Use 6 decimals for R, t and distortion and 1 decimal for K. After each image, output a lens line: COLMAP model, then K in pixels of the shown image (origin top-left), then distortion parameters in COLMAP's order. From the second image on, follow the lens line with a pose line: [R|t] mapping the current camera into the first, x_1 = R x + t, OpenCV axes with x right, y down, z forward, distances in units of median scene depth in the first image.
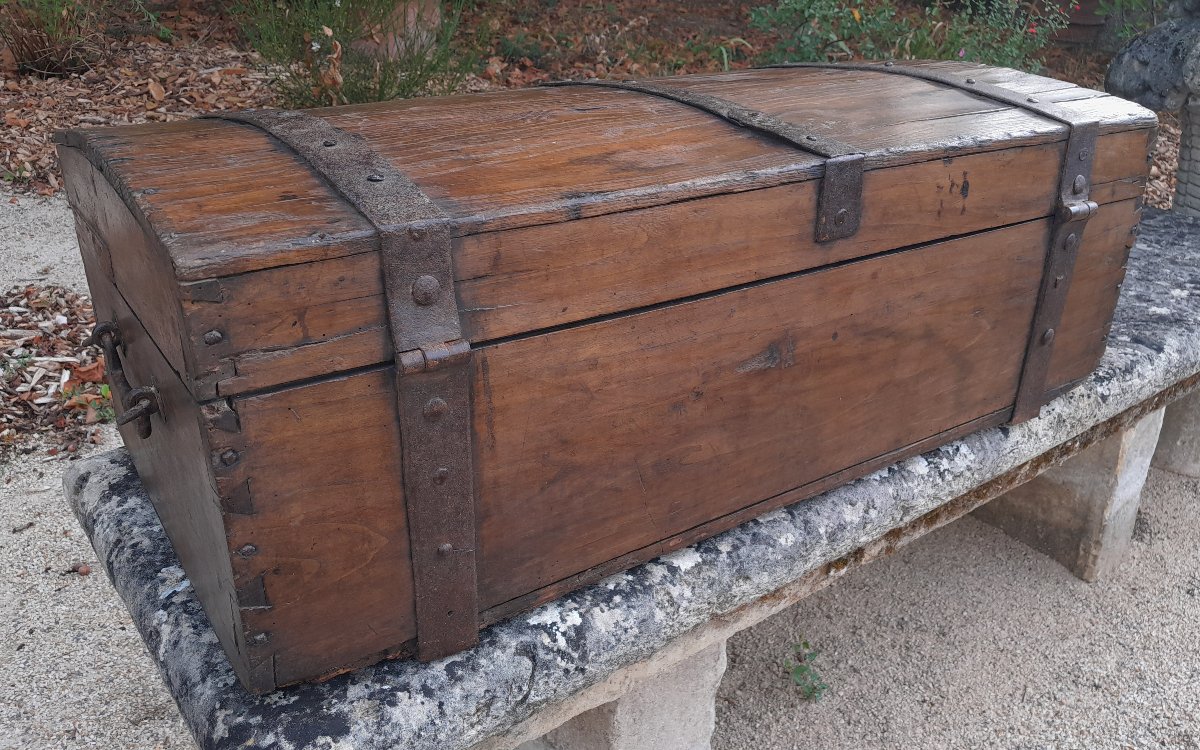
lens RADIAL K [[1021.0, 0, 599.2], [0, 1021.0, 378.1], [0, 0, 1]] dist [0.009127, 0.016791]
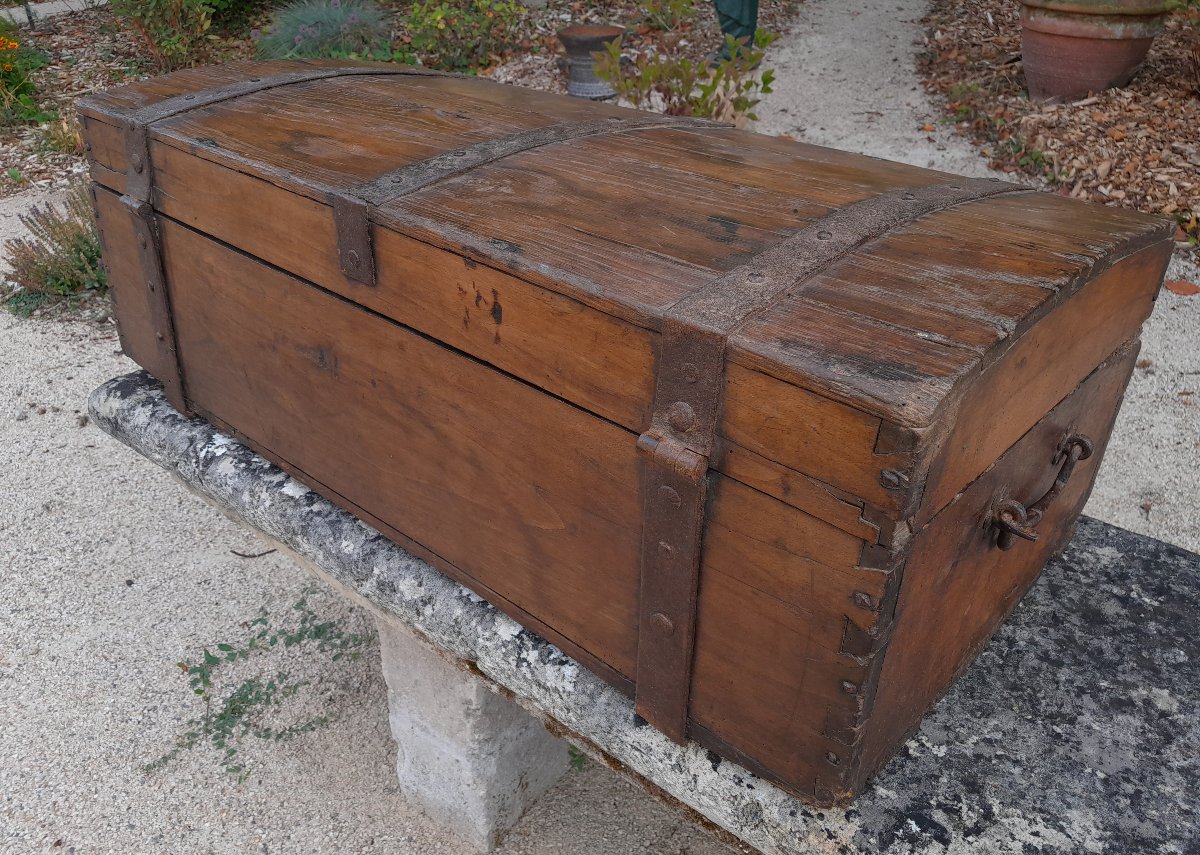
lens RADIAL K [[984.9, 0, 600.0], [0, 984.9, 427.5], [0, 0, 1]] dist [-0.018543, -0.001101]
pose [[0.252717, 0.470539, -0.845415, 0.657276], [-0.431461, 0.836895, 0.336822, -0.248377], [0.866011, 0.279643, 0.414517, 0.486676]]
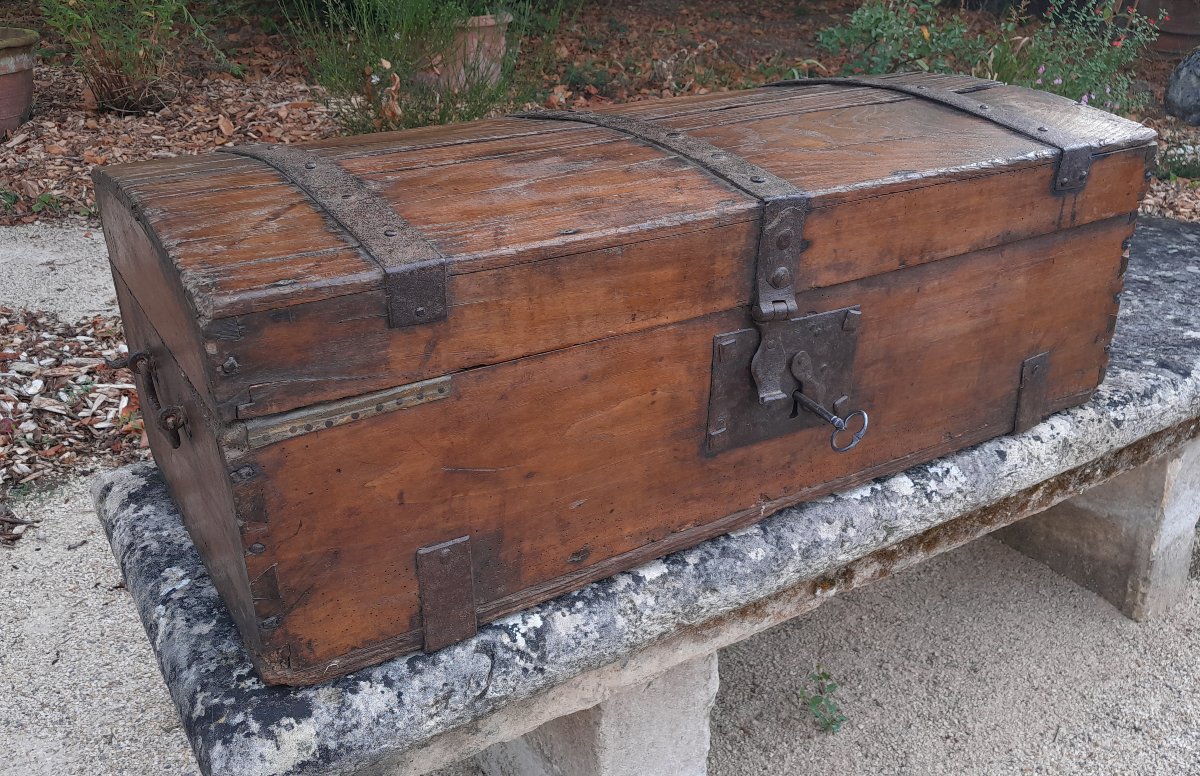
lens RADIAL K [[1067.3, 0, 586.7], [0, 1067.3, 388.0], [0, 0, 1]] dist [0.023071, -0.009179]
pose [[0.995477, 0.003687, -0.094935, 0.072370], [-0.006111, 0.999662, -0.025258, 0.012554], [0.094809, 0.025724, 0.995163, -0.052731]]
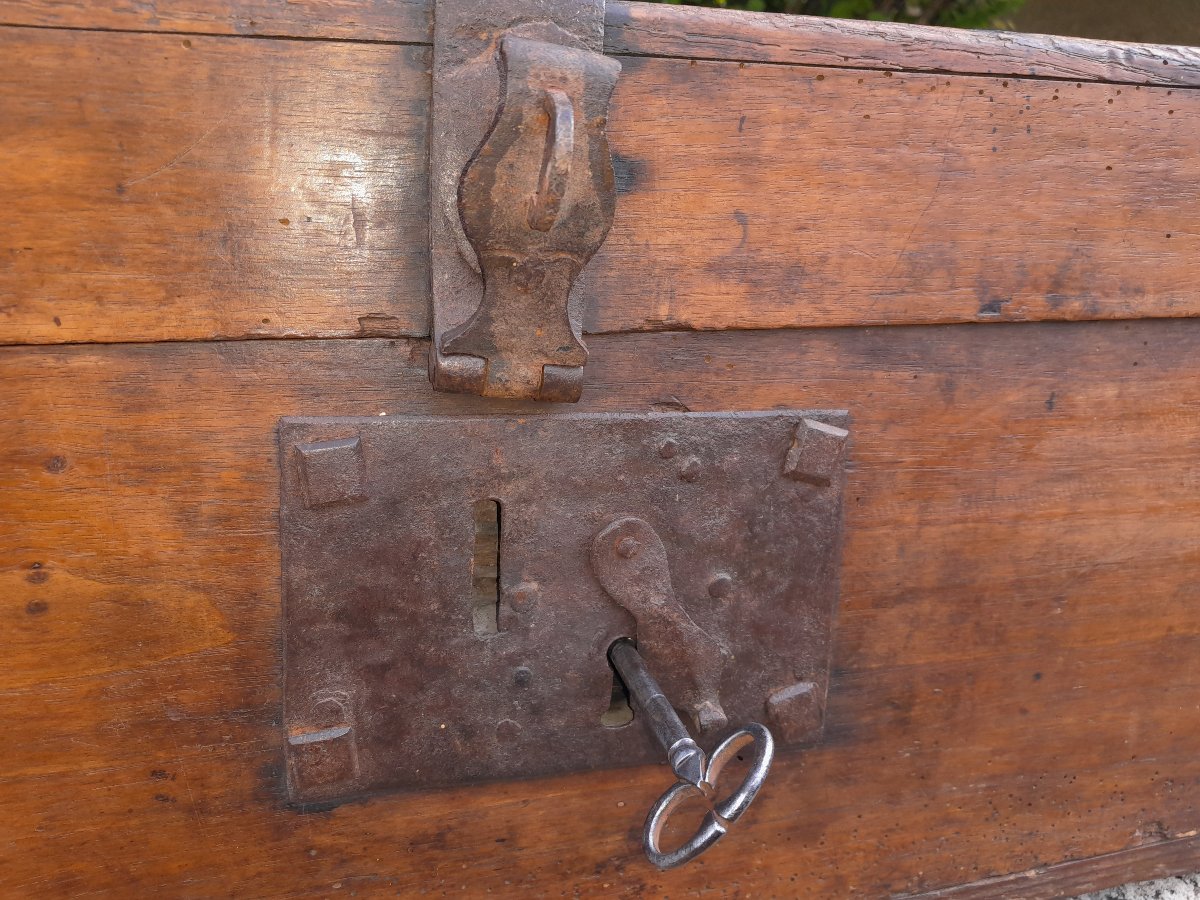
lens RADIAL K [[968.5, 0, 600.2], [0, 968.5, 424.7], [0, 0, 1]] dist [0.003607, -0.003272]
pose [[0.936160, 0.058386, -0.346693, 0.199231], [-0.140643, 0.965965, -0.217096, -0.002388], [0.322218, 0.251996, 0.912509, 0.416330]]
